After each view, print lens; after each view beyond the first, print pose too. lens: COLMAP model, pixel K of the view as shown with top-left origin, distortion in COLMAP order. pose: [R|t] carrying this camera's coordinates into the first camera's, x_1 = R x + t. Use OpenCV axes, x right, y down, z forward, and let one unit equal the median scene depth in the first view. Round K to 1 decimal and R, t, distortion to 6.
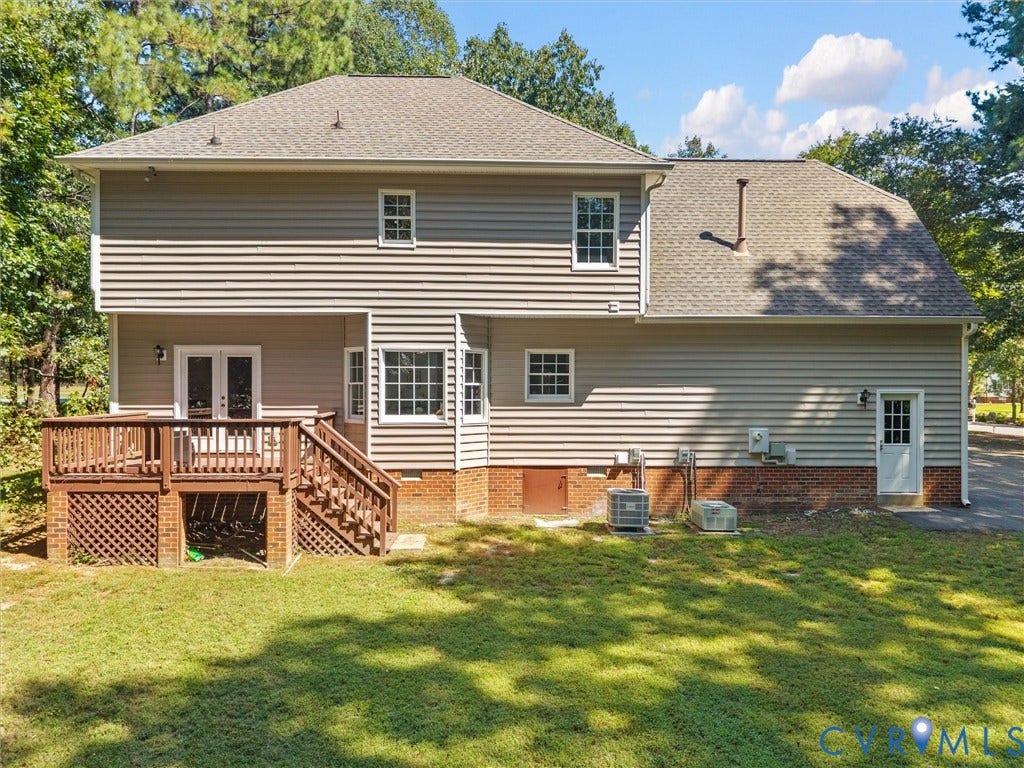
lens RADIAL K [[687.8, 0, 507.3], [0, 687.8, 386.5], [0, 0, 1]] dist [0.018193, -0.003566]
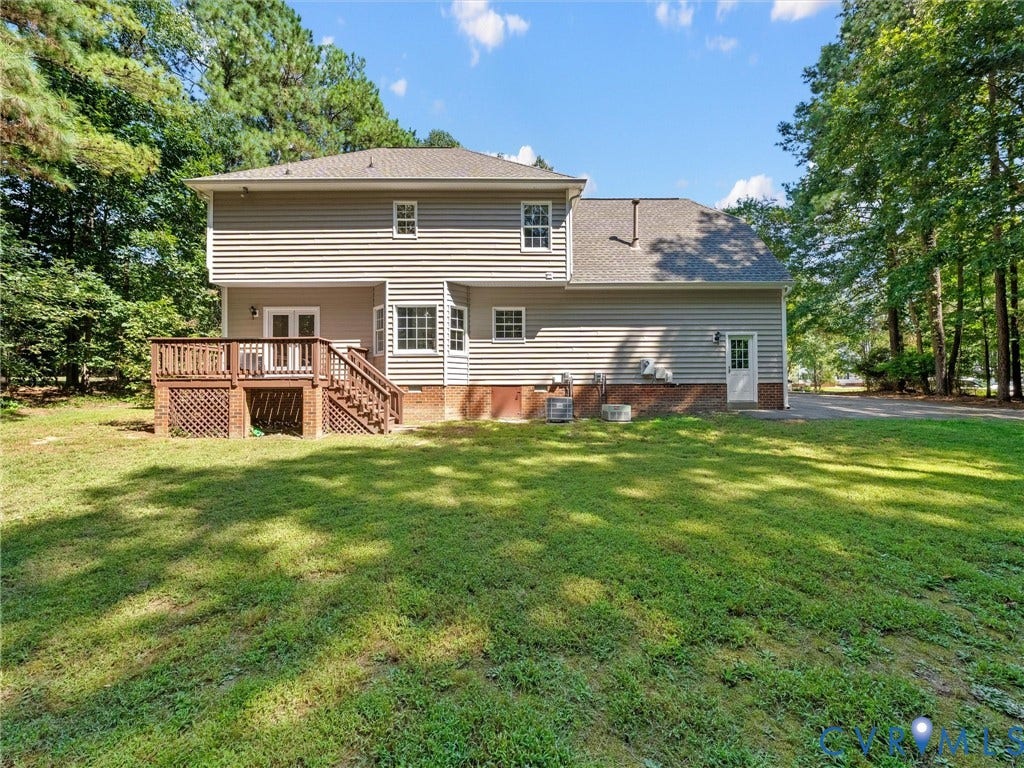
lens RADIAL K [[398.1, 0, 514.1], [0, 398.1, 377.4], [0, 0, 1]] dist [-0.013280, 0.019606]
pose [[0.999826, -0.008217, -0.016721, 0.090951], [0.007809, 0.999673, -0.024360, 0.126480], [0.016916, 0.024225, 0.999563, 0.134902]]
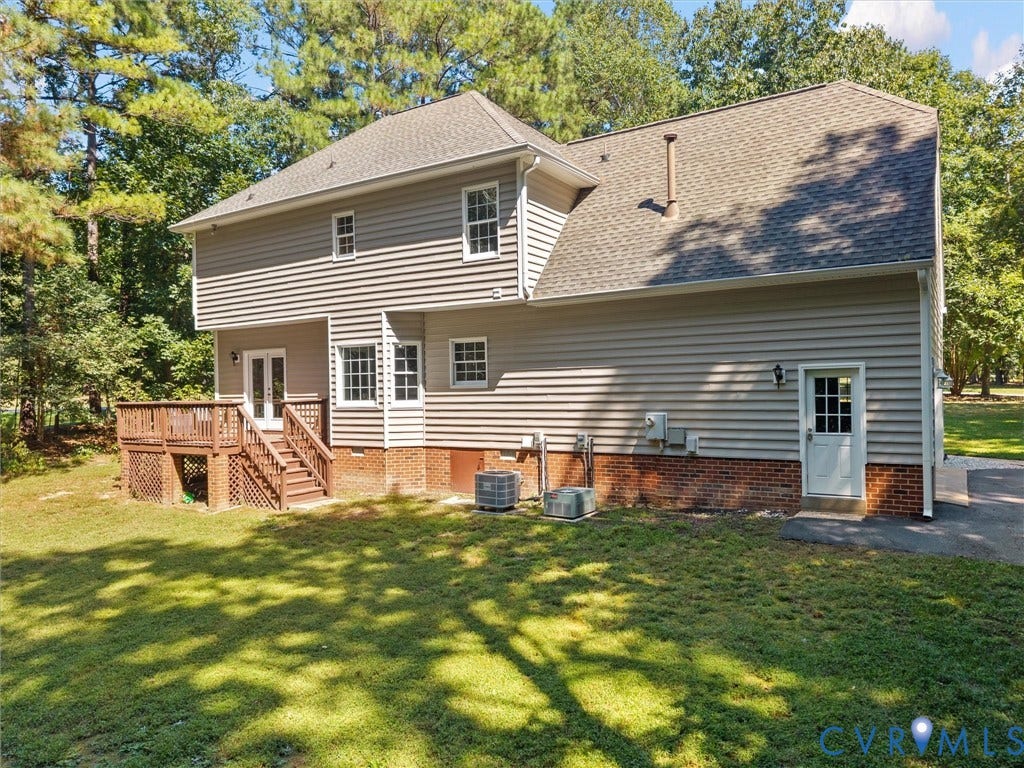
lens RADIAL K [[700.9, 0, 512.0], [0, 700.9, 384.0], [0, 0, 1]] dist [0.037030, -0.001804]
pose [[0.832303, -0.021319, -0.553911, 0.747817], [0.018290, 0.999772, -0.010997, 0.031420], [0.554019, -0.000978, 0.832504, 0.141755]]
